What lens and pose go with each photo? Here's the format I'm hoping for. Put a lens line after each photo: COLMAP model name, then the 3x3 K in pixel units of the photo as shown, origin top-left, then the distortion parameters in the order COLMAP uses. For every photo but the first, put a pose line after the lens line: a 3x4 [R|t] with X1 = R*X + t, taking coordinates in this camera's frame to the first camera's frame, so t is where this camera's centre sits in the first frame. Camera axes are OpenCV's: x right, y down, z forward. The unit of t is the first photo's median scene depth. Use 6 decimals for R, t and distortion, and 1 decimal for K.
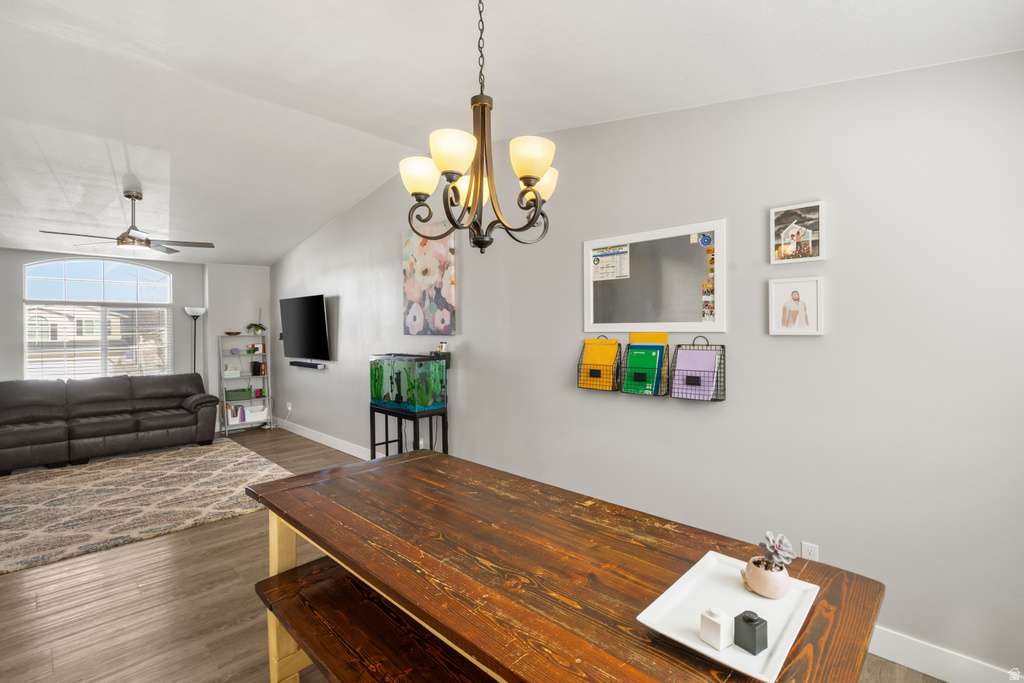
lens RADIAL K [[476.5, 0, 511.2], [0, 476.5, 336.7], [0, 0, 1]] dist [-0.022414, 0.001904]
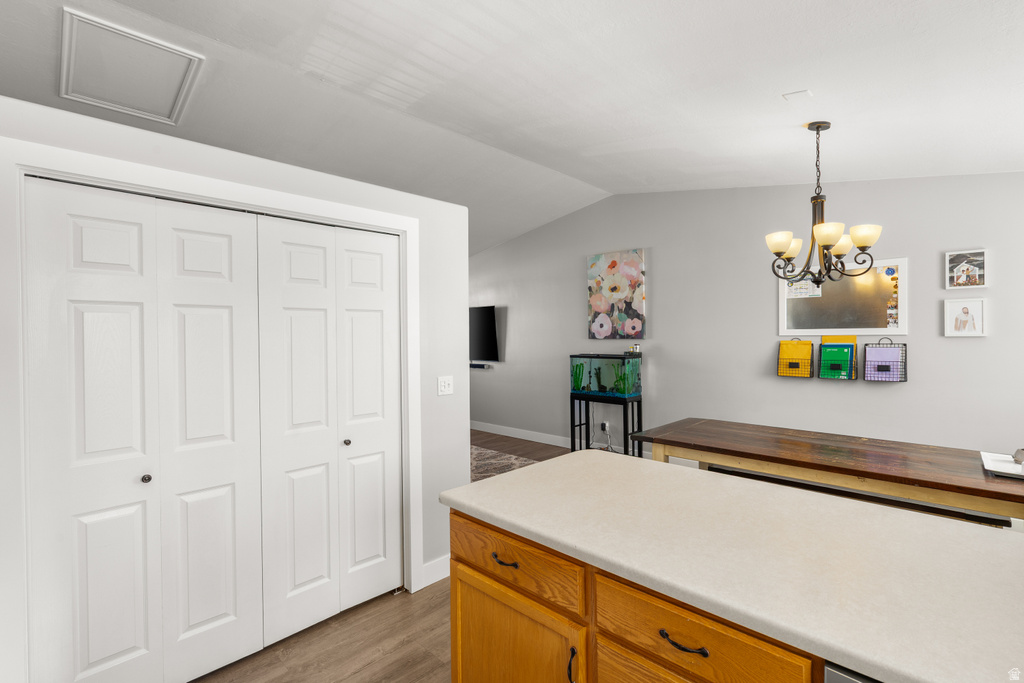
lens RADIAL K [[476.5, 0, 513.1], [0, 476.5, 344.7], [0, 0, 1]] dist [-0.022414, 0.001904]
pose [[0.999937, -0.008350, 0.007439, -0.629761], [0.008292, 0.999936, 0.007759, -0.000331], [-0.007503, -0.007697, 0.999942, -0.358649]]
